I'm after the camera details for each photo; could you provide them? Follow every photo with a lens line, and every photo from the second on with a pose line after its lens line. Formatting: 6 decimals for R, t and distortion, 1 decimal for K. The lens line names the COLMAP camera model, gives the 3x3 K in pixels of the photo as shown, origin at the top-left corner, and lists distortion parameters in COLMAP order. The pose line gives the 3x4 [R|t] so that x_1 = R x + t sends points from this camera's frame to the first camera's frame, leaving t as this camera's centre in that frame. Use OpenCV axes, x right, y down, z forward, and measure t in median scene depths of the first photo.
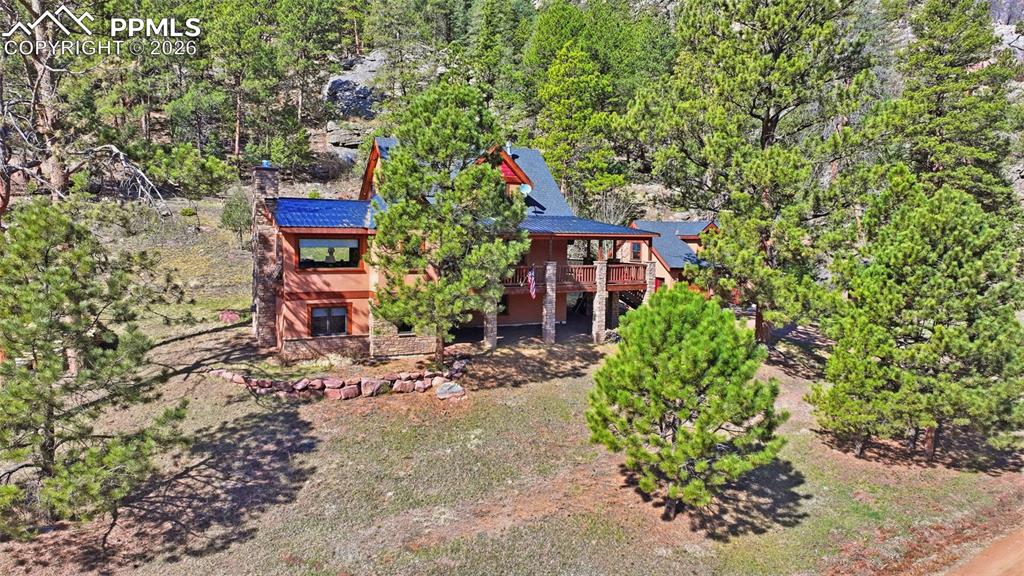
lens RADIAL K [[727.8, 0, 515.0], [0, 727.8, 288.4], [0, 0, 1]] dist [0.003237, 0.004045]
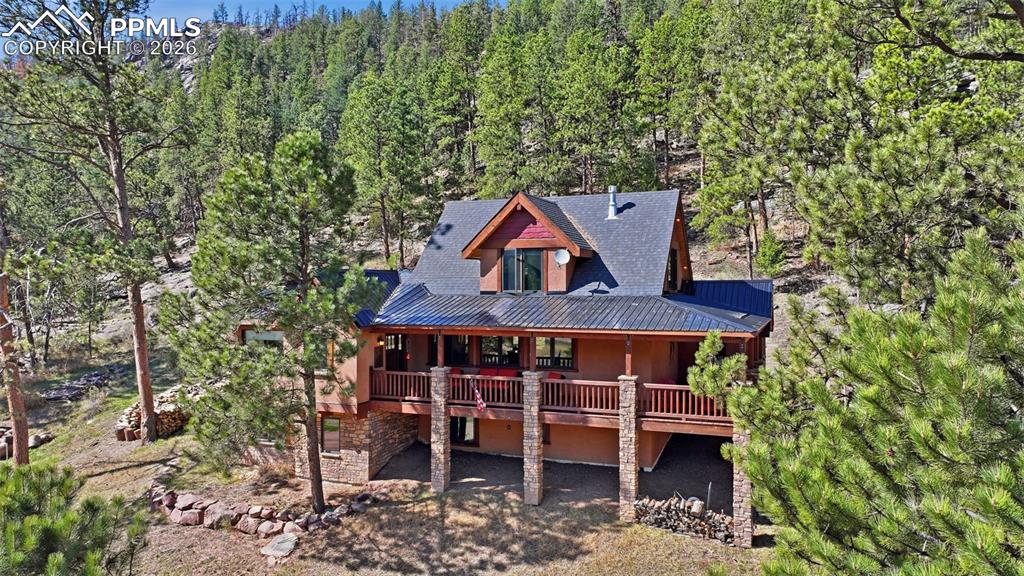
lens RADIAL K [[727.8, 0, 515.0], [0, 727.8, 288.4], [0, 0, 1]] dist [0.003237, 0.004045]
pose [[0.639112, -0.009640, -0.769053, 0.626863], [-0.048603, 0.997417, -0.052894, -0.089893], [0.767576, 0.071184, 0.636992, 0.695988]]
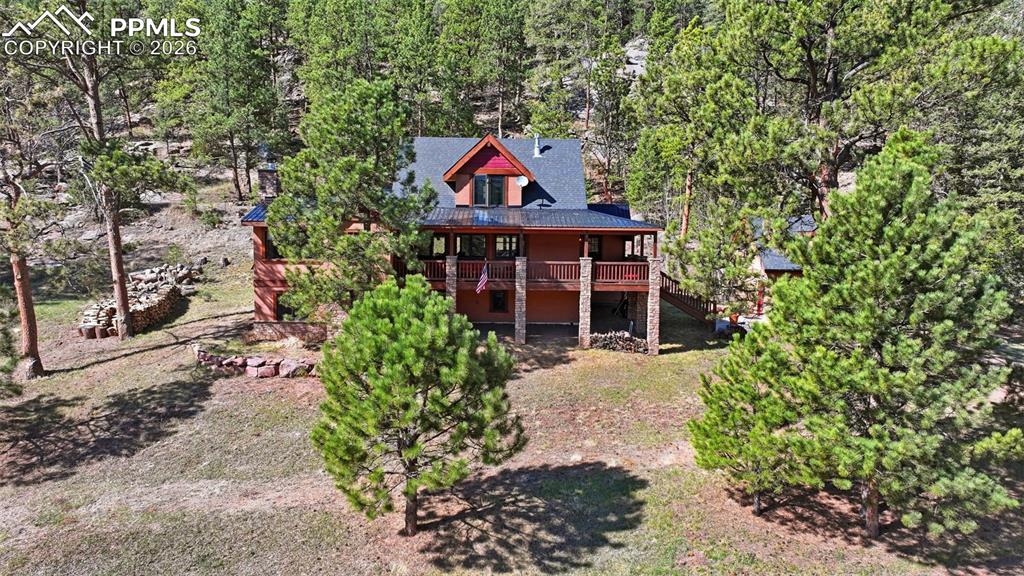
lens RADIAL K [[727.8, 0, 515.0], [0, 727.8, 288.4], [0, 0, 1]] dist [0.003237, 0.004045]
pose [[0.886114, 0.034032, -0.462215, 0.573032], [-0.035246, 0.999361, 0.006012, -0.001573], [0.462124, 0.010964, 0.886747, 0.191725]]
